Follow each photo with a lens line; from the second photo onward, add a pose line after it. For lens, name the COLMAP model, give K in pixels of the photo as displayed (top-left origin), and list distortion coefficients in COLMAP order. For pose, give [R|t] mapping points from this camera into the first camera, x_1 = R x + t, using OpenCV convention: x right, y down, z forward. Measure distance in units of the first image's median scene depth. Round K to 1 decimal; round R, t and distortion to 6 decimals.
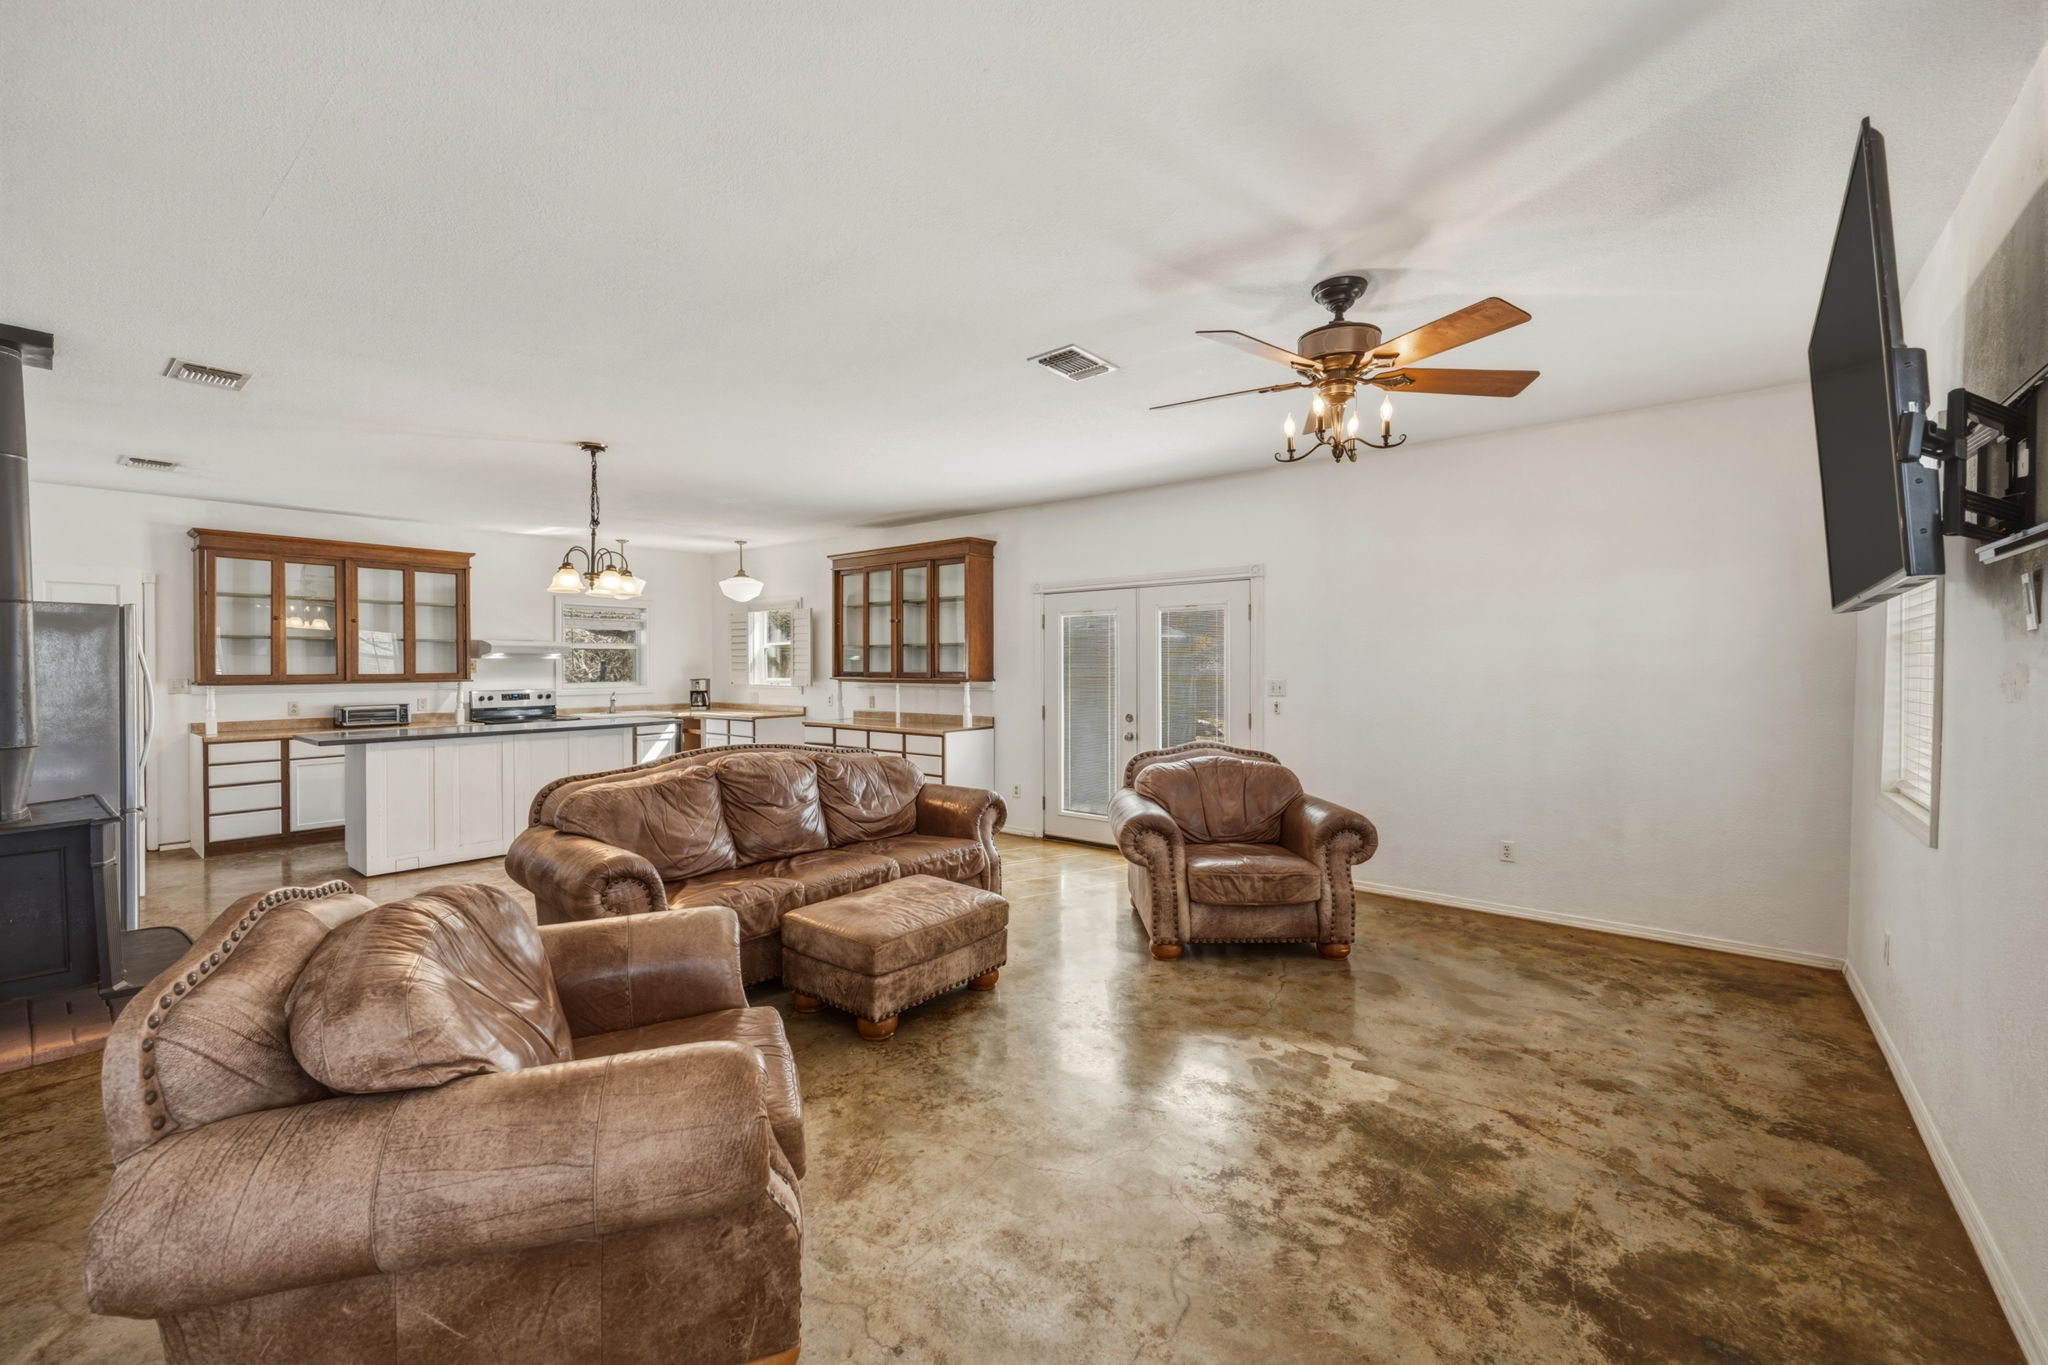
lens RADIAL K [[820.1, 0, 1013.4], [0, 820.1, 671.1], [0, 0, 1]] dist [-0.001533, -0.000020]
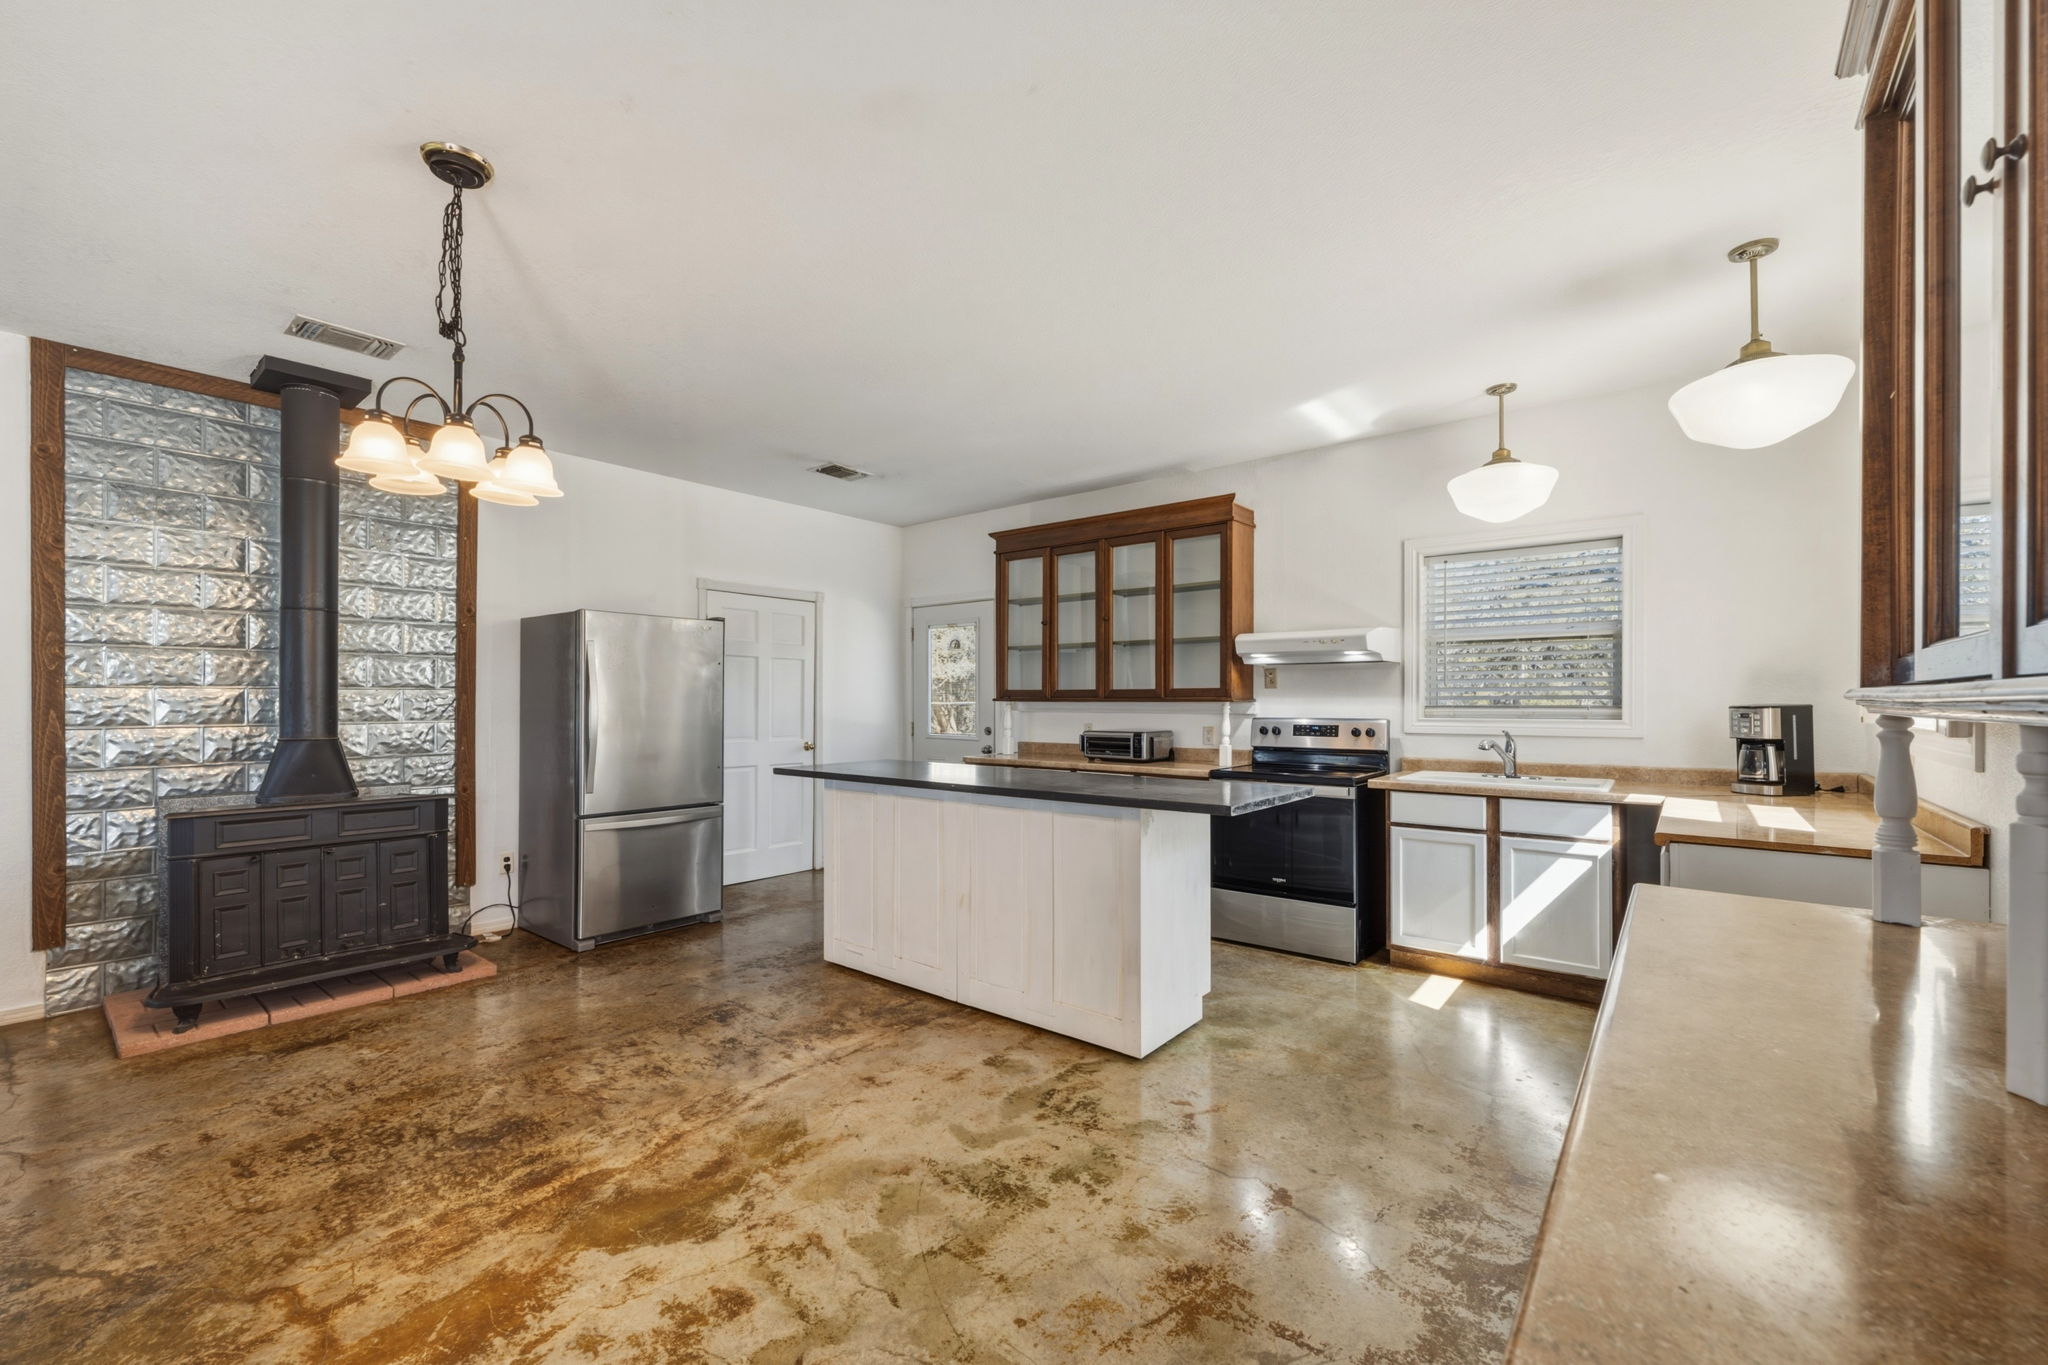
lens RADIAL K [[841.9, 0, 1009.4], [0, 841.9, 701.2], [0, 0, 1]] dist [0.001556, 0.000001]
pose [[0.007456, 0.002397, -0.999969, -0.028802], [-0.010612, 0.999941, 0.002318, 0.013508], [0.999916, 0.010595, 0.007481, 0.891947]]
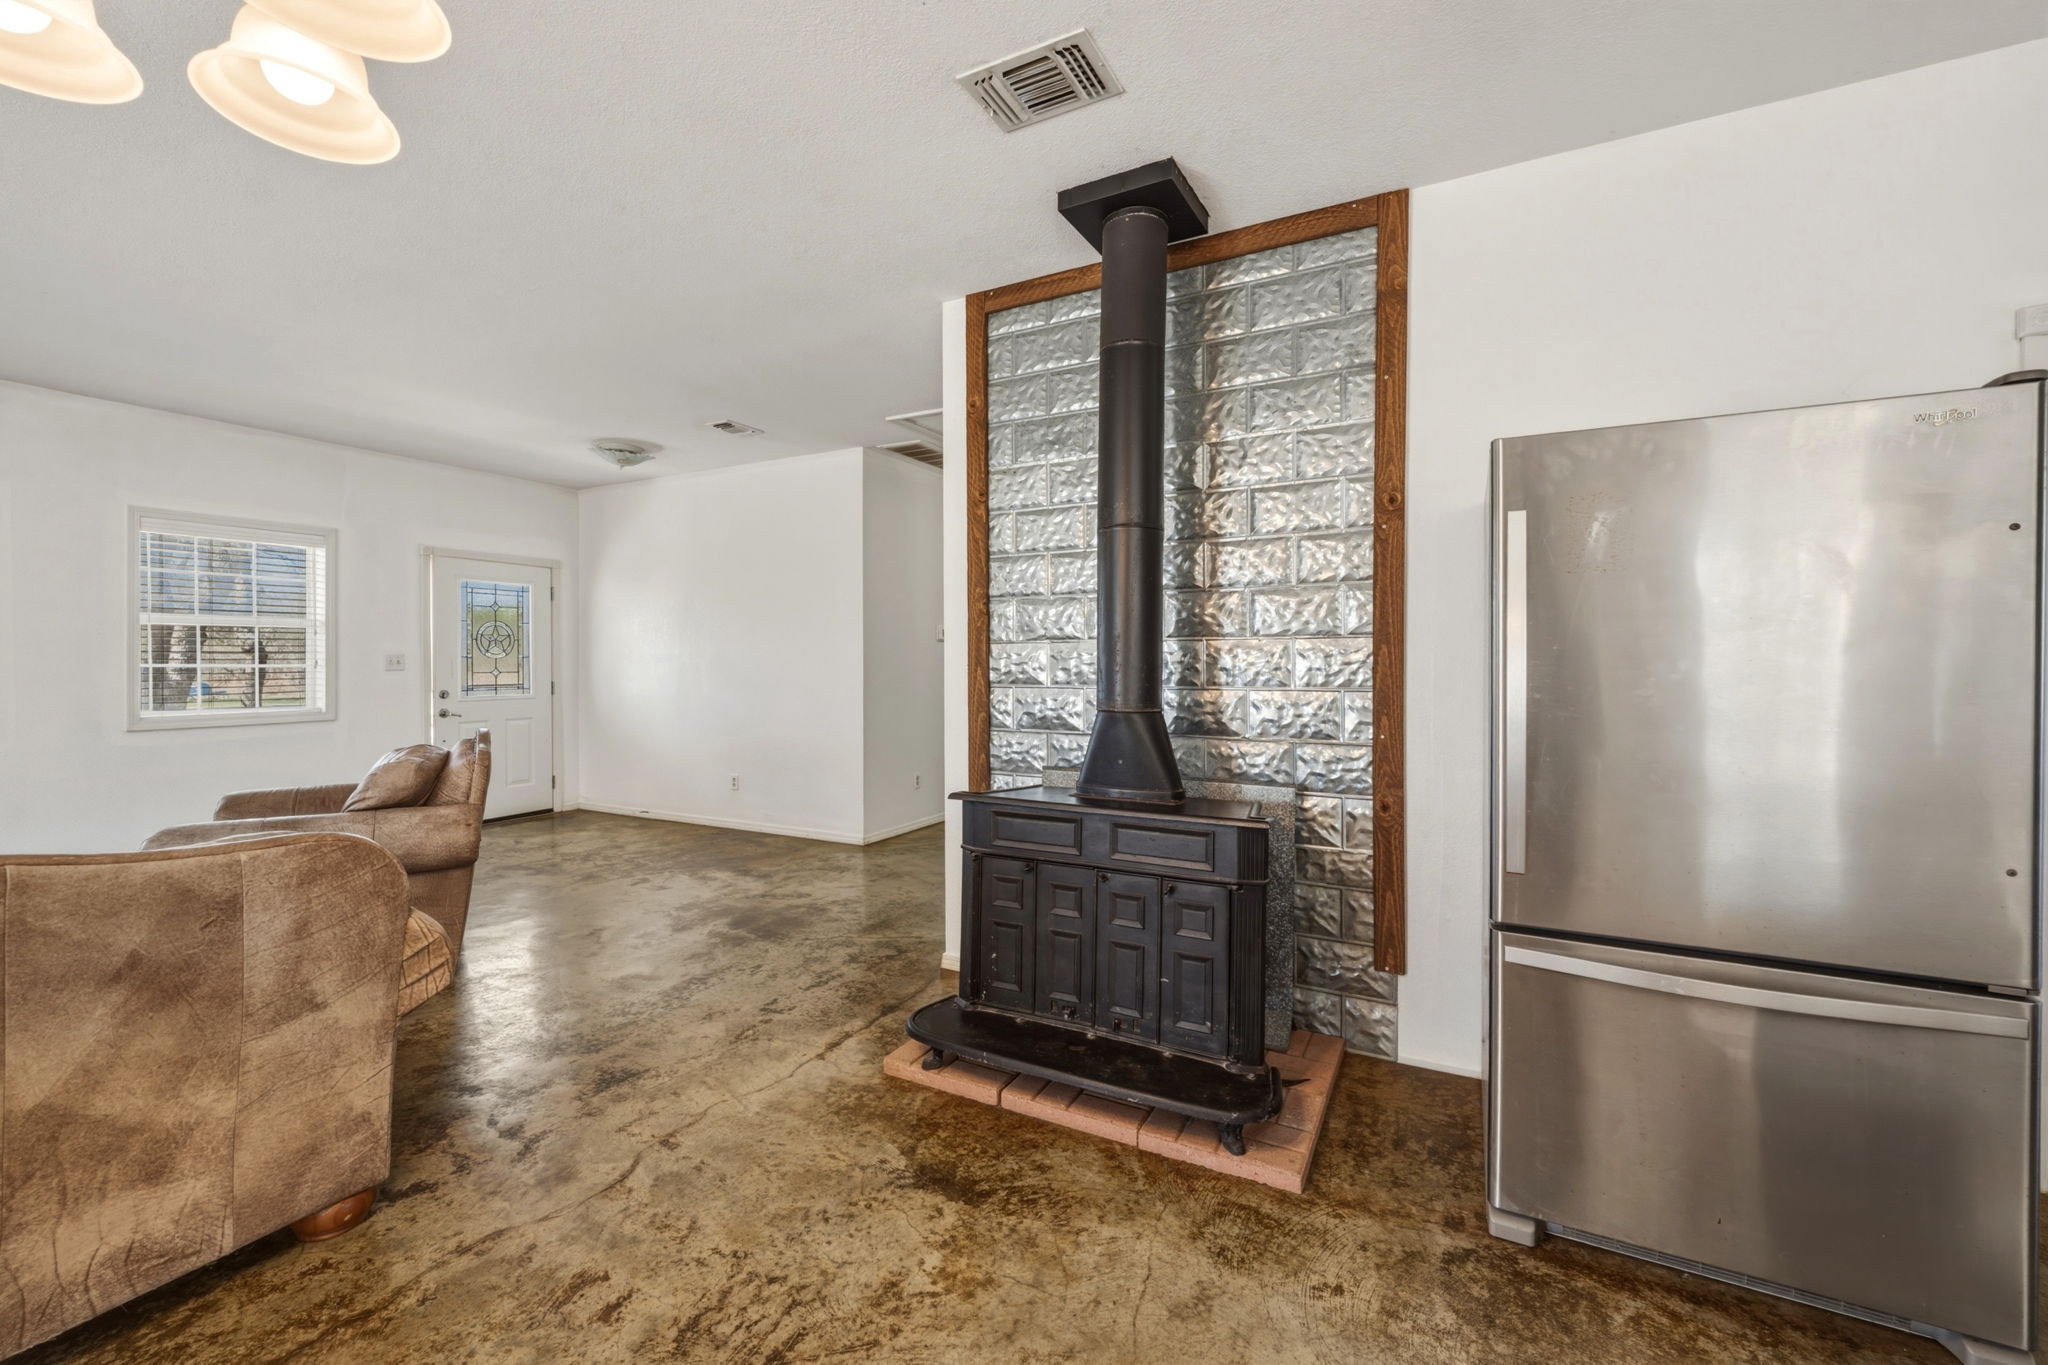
lens RADIAL K [[826.4, 0, 1010.8], [0, 826.4, 658.8], [0, 0, 1]] dist [-0.000422, -0.000125]
pose [[-0.980043, 0.002999, -0.198765, -0.437563], [0.001257, 0.999960, 0.008888, 0.016918], [0.198784, 0.008461, -0.980007, 0.809852]]
